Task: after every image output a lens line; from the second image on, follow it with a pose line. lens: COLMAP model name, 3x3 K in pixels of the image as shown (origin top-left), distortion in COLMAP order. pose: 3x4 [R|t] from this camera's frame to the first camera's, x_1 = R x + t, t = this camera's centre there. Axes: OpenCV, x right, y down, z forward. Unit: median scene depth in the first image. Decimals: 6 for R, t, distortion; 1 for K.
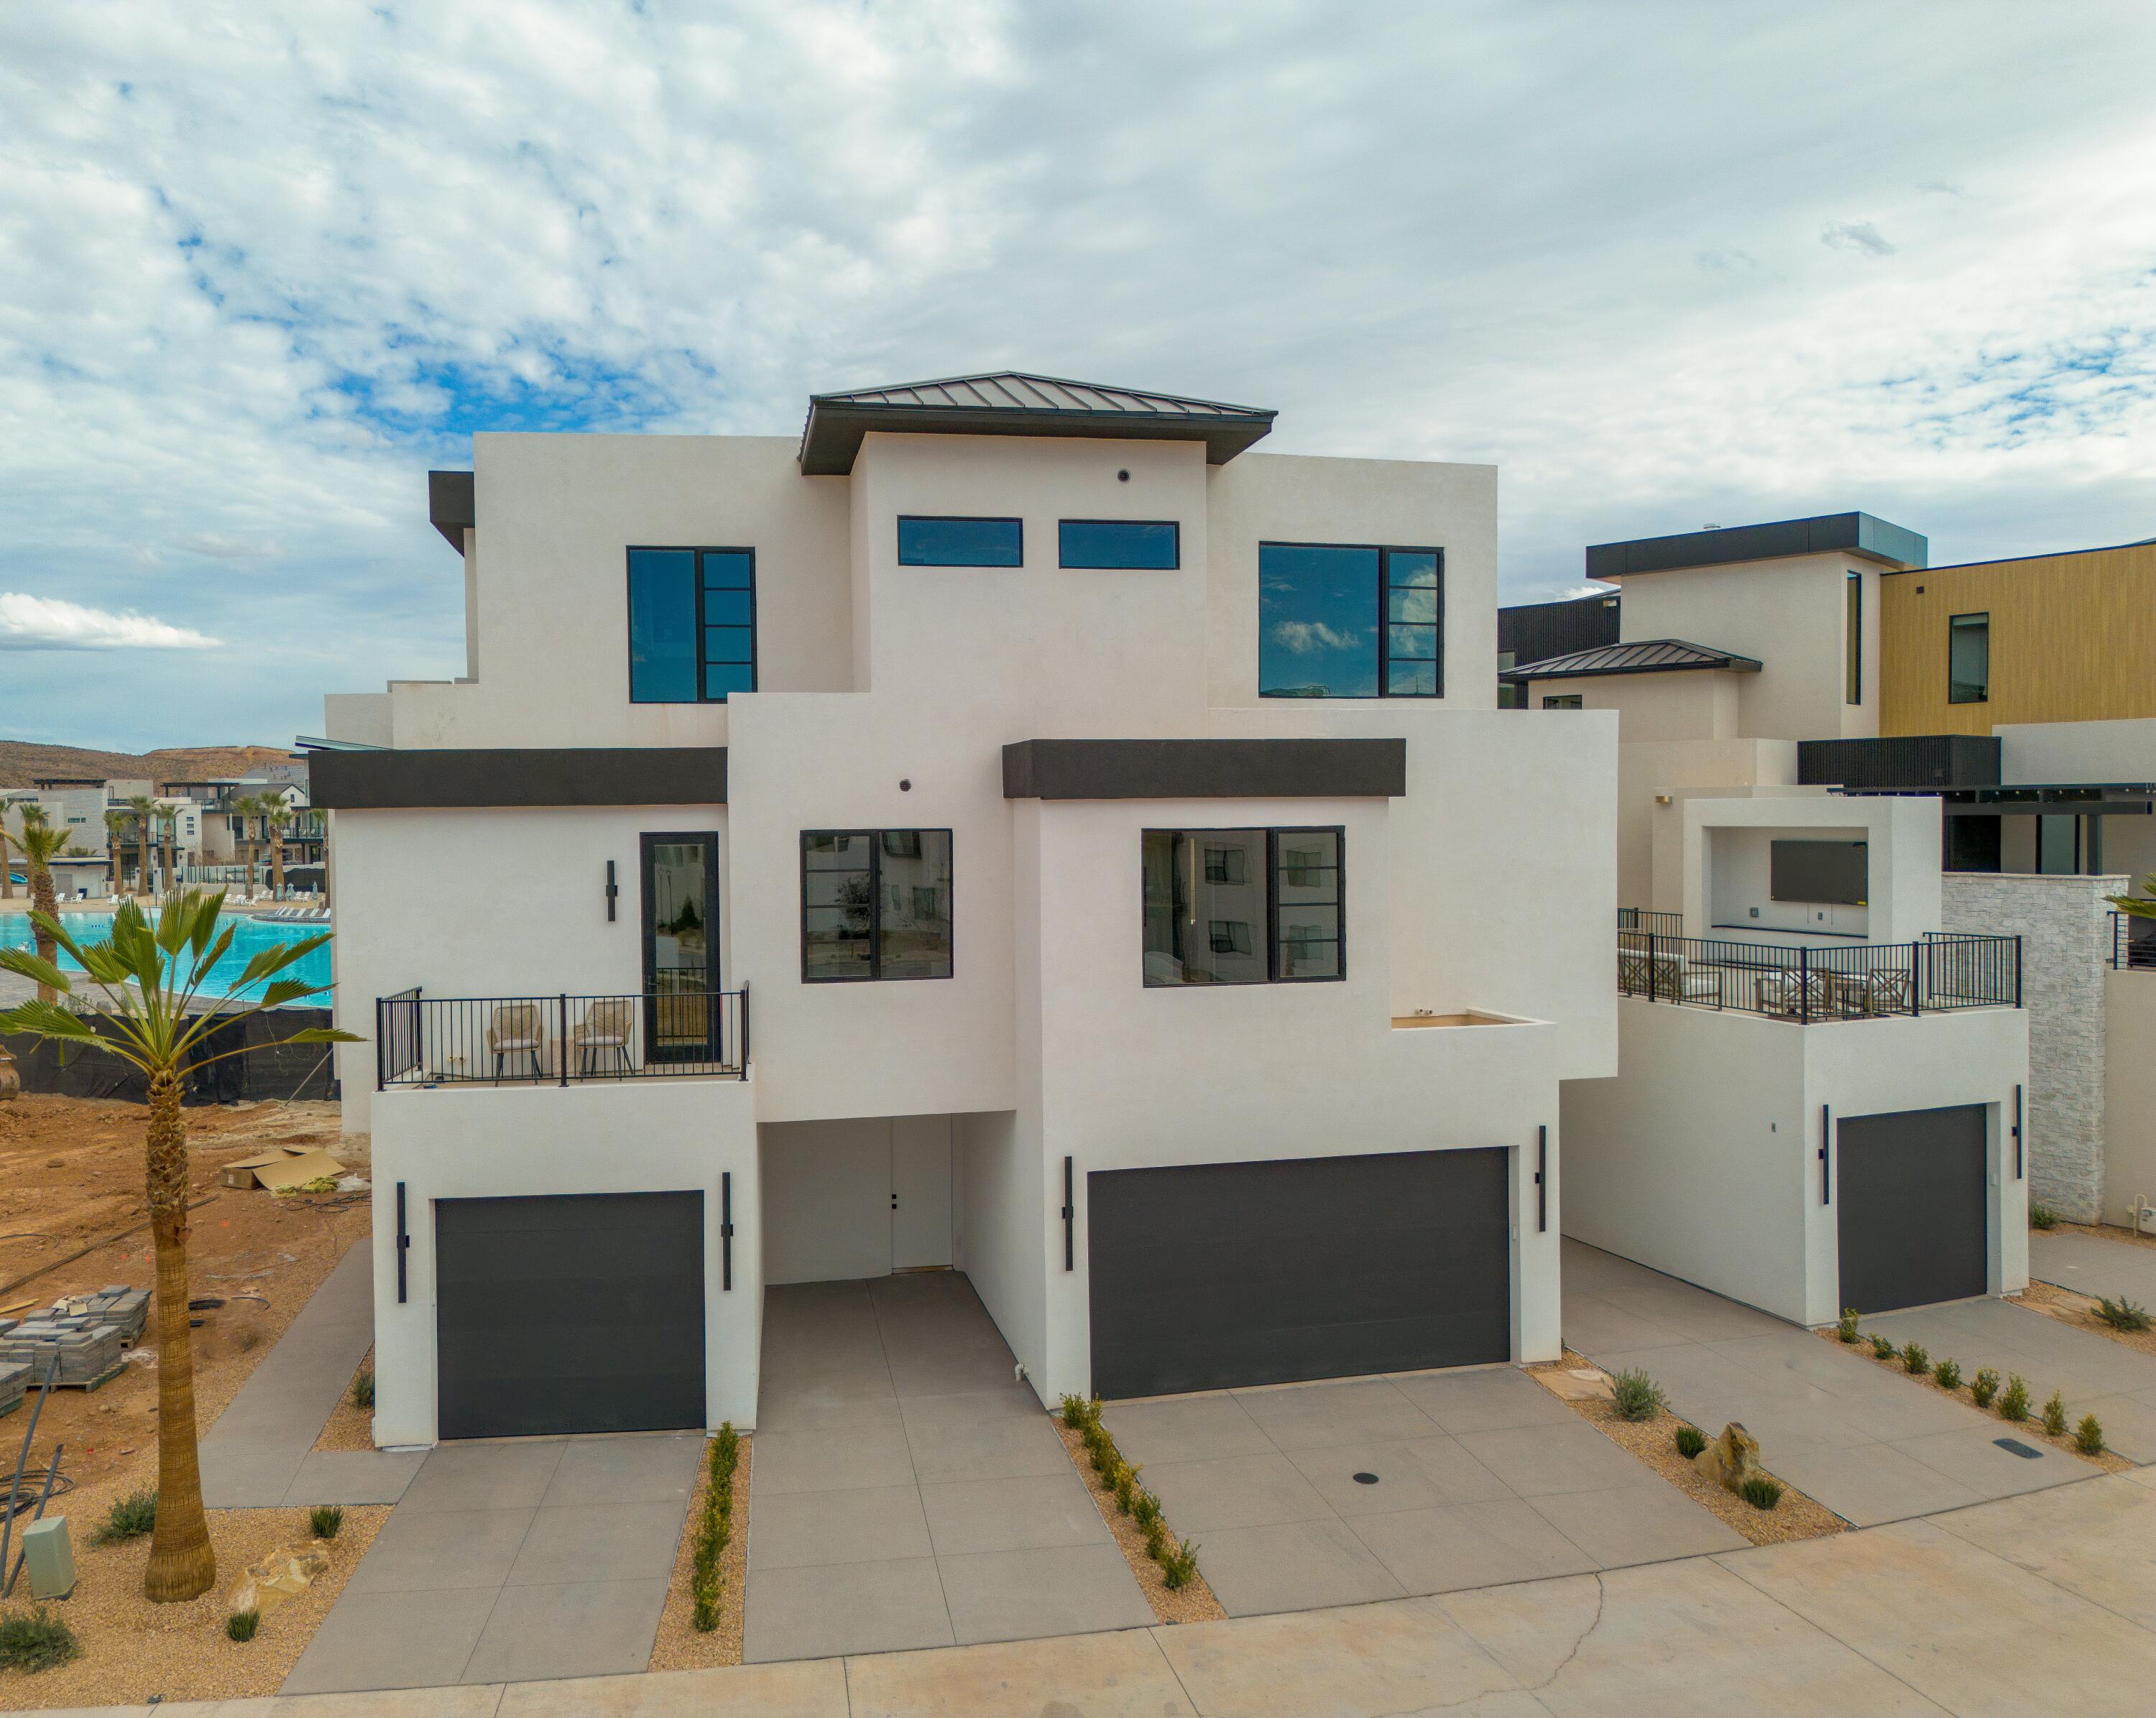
lens RADIAL K [[1668.0, 0, 1023.4], [0, 1668.0, 796.2], [0, 0, 1]] dist [0.030666, -0.015511]
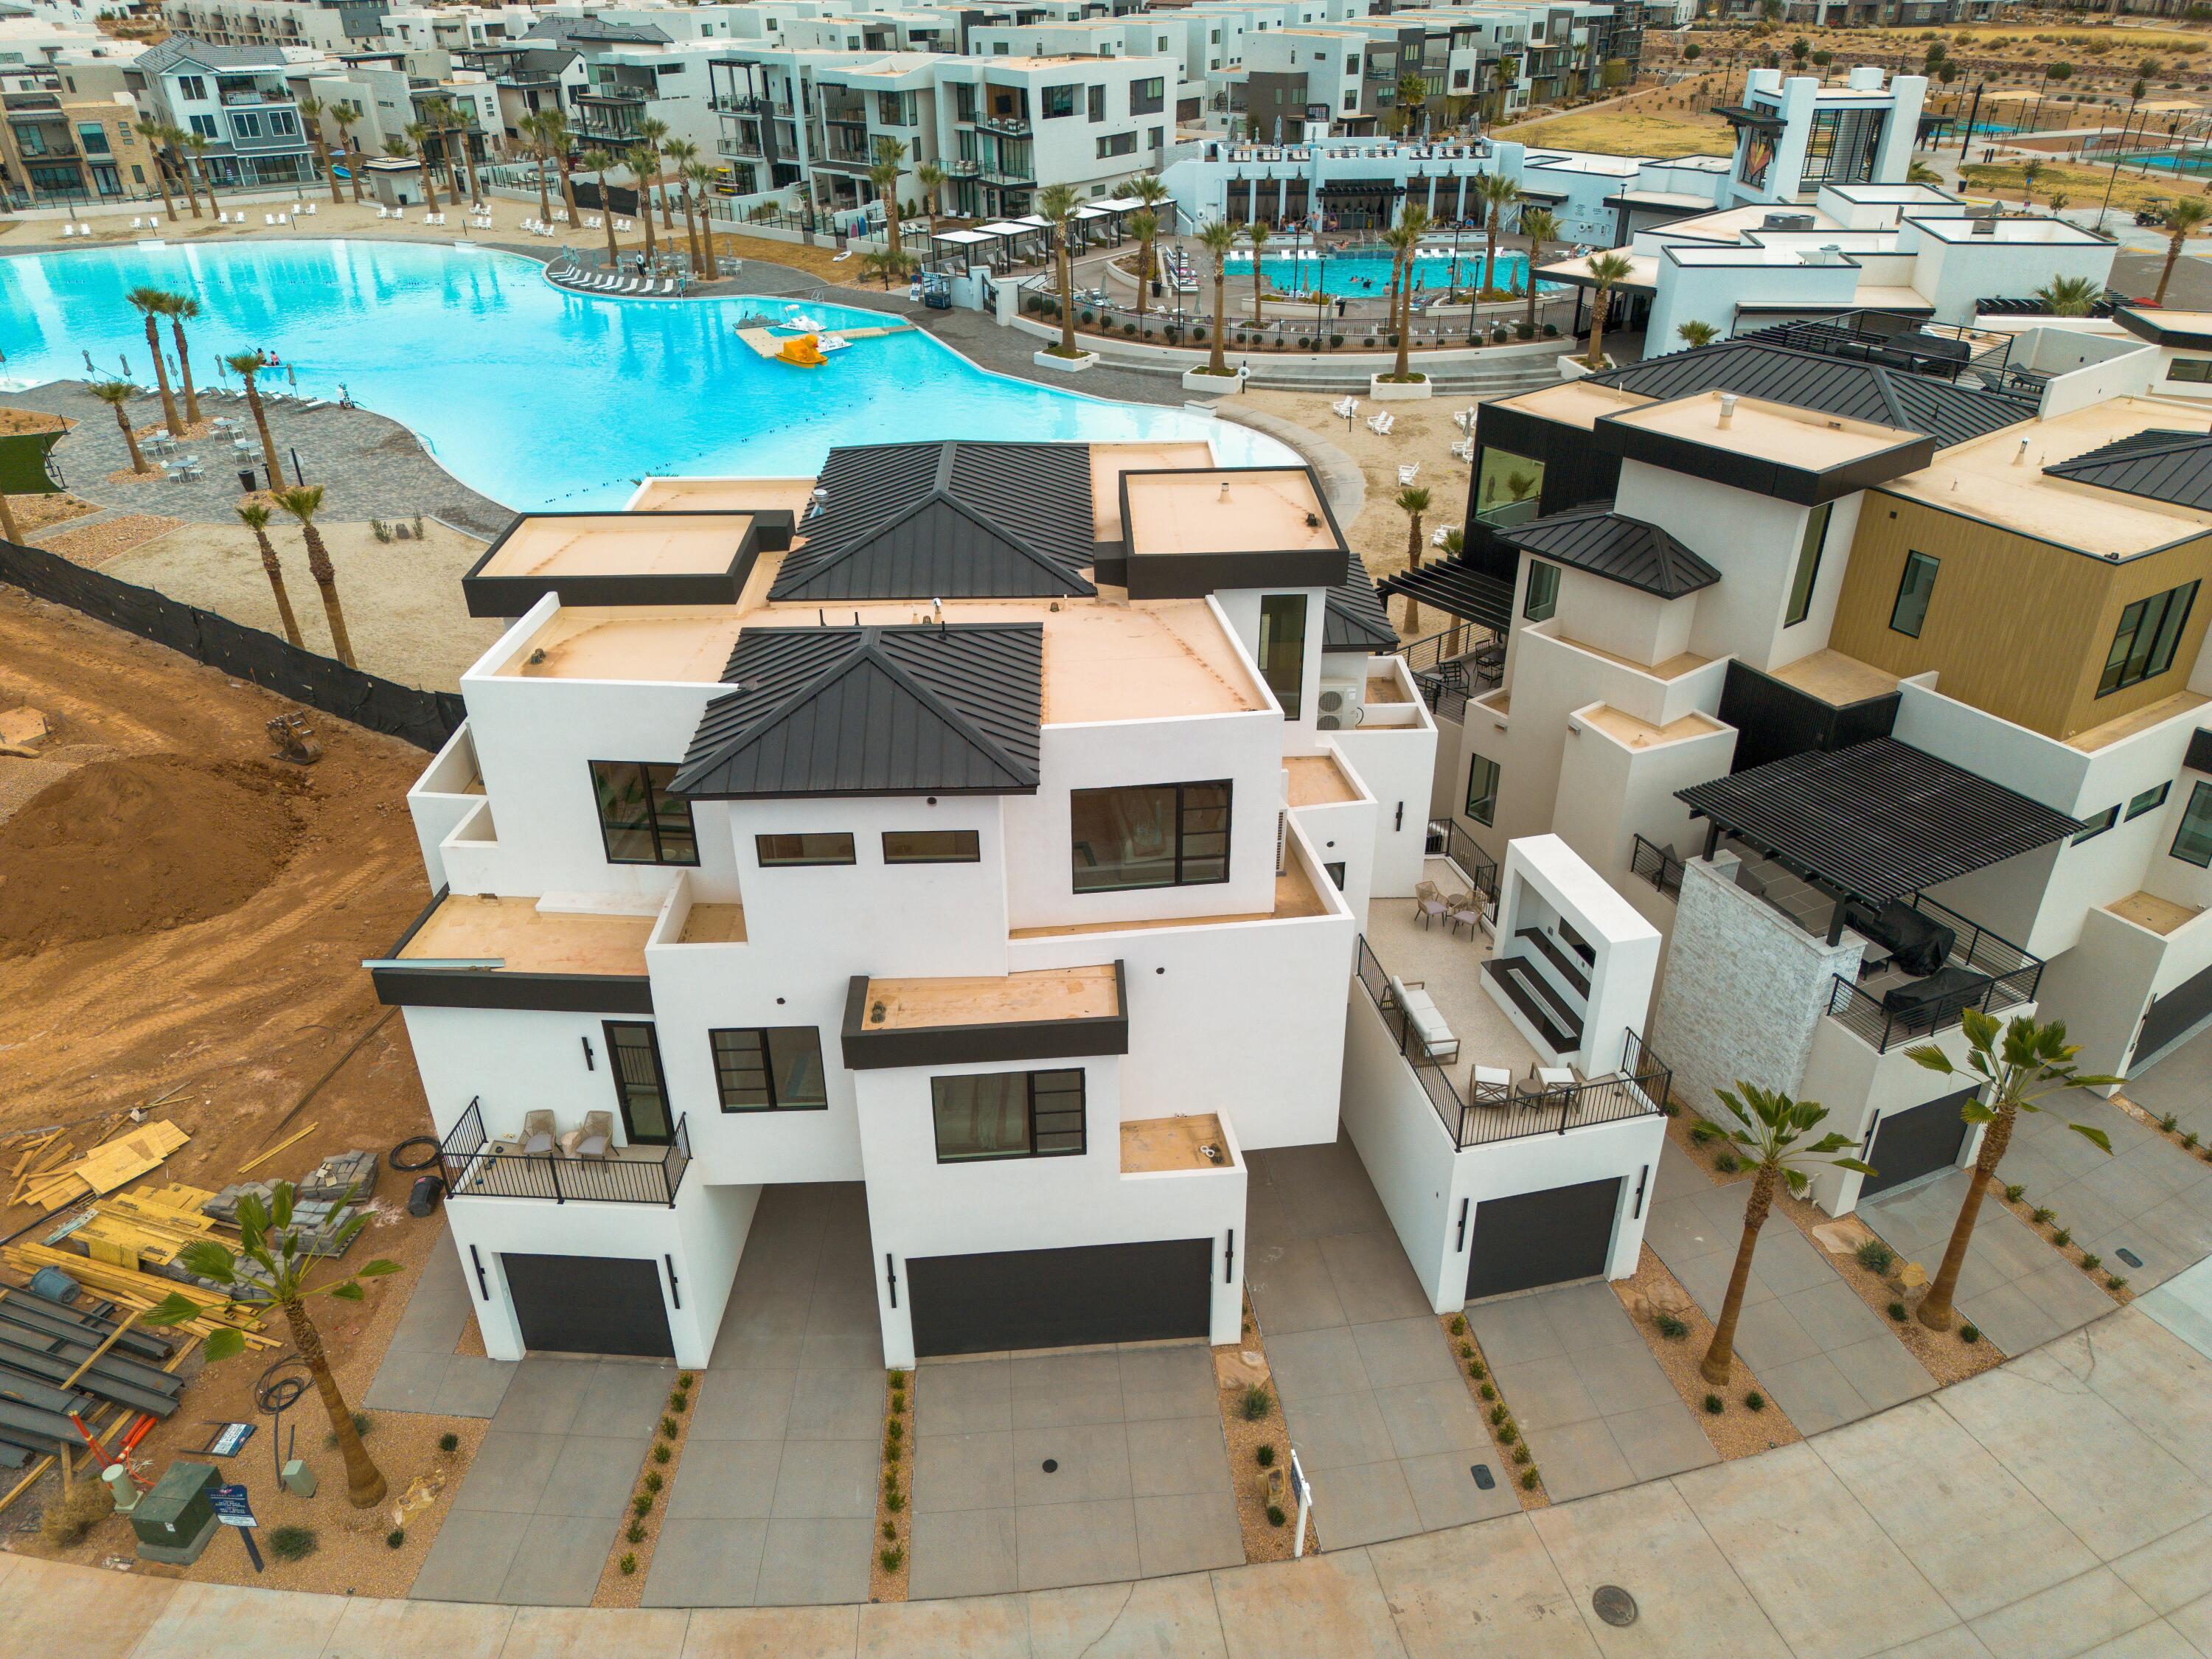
lens RADIAL K [[1611.7, 0, 1107.1], [0, 1611.7, 820.9], [0, 0, 1]] dist [0.018733, -0.001256]
pose [[0.987756, 0.080540, -0.133609, 0.375419], [-0.003800, 0.868599, 0.495501, -0.827242], [0.155961, -0.488926, 0.858270, -0.037386]]
